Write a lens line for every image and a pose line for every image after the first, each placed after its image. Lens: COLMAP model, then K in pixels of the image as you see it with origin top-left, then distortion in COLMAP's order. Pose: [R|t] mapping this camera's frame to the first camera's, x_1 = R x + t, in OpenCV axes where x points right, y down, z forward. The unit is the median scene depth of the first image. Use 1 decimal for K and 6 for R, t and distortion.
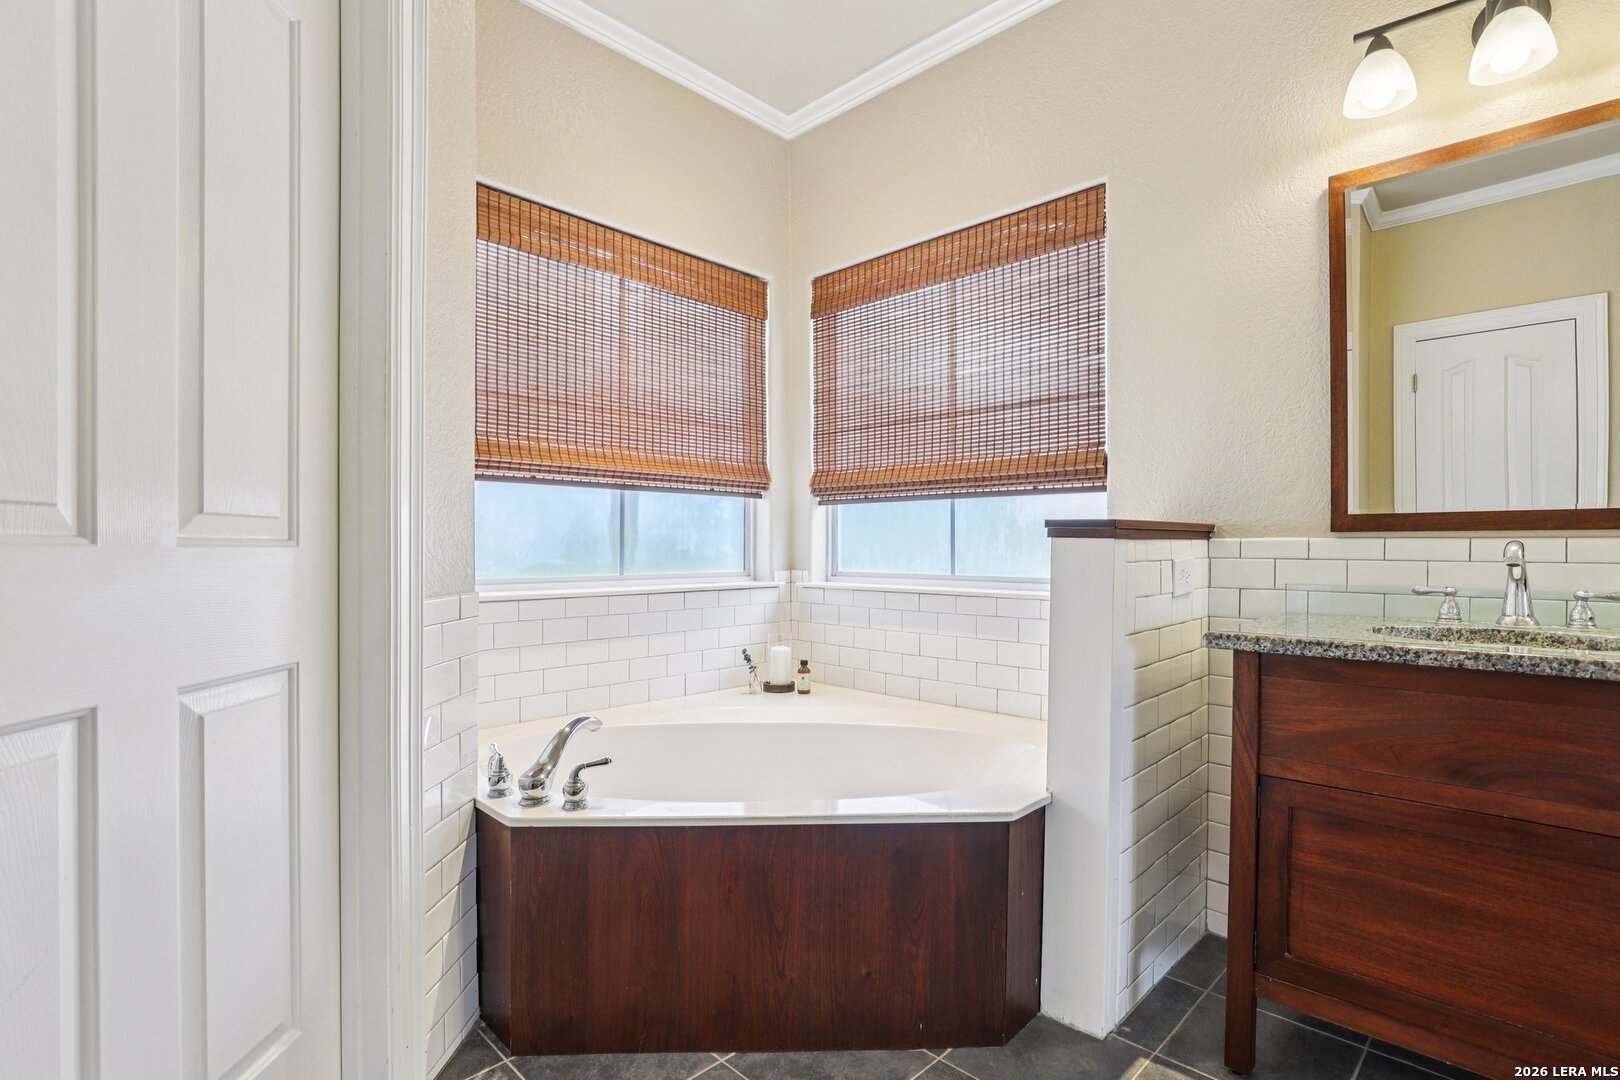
lens RADIAL K [[745.2, 0, 768.3], [0, 745.2, 546.0], [0, 0, 1]] dist [-0.040229, -0.000198]
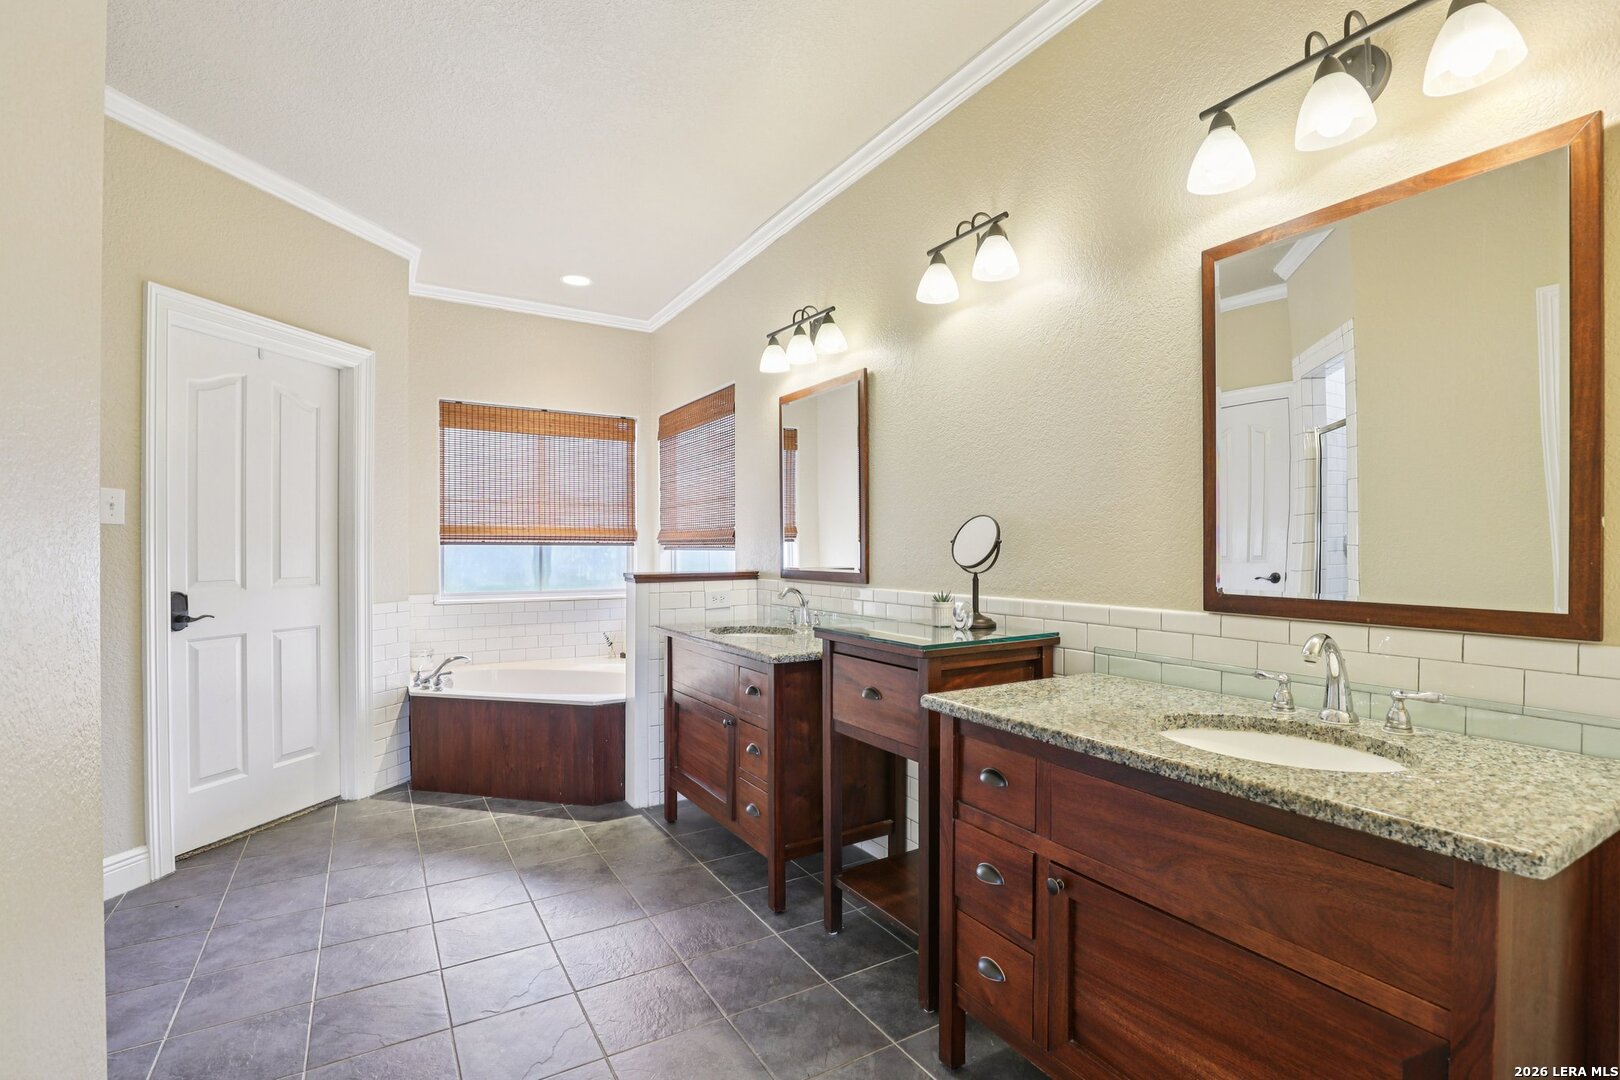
lens RADIAL K [[745.2, 0, 810.5], [0, 745.2, 542.3], [0, 0, 1]] dist [-0.040229, -0.000198]
pose [[0.970128, -0.002948, -0.242575, 0.913321], [0.001082, 0.999969, -0.007825, -0.068114], [0.242590, 0.007329, 0.970101, -0.635048]]
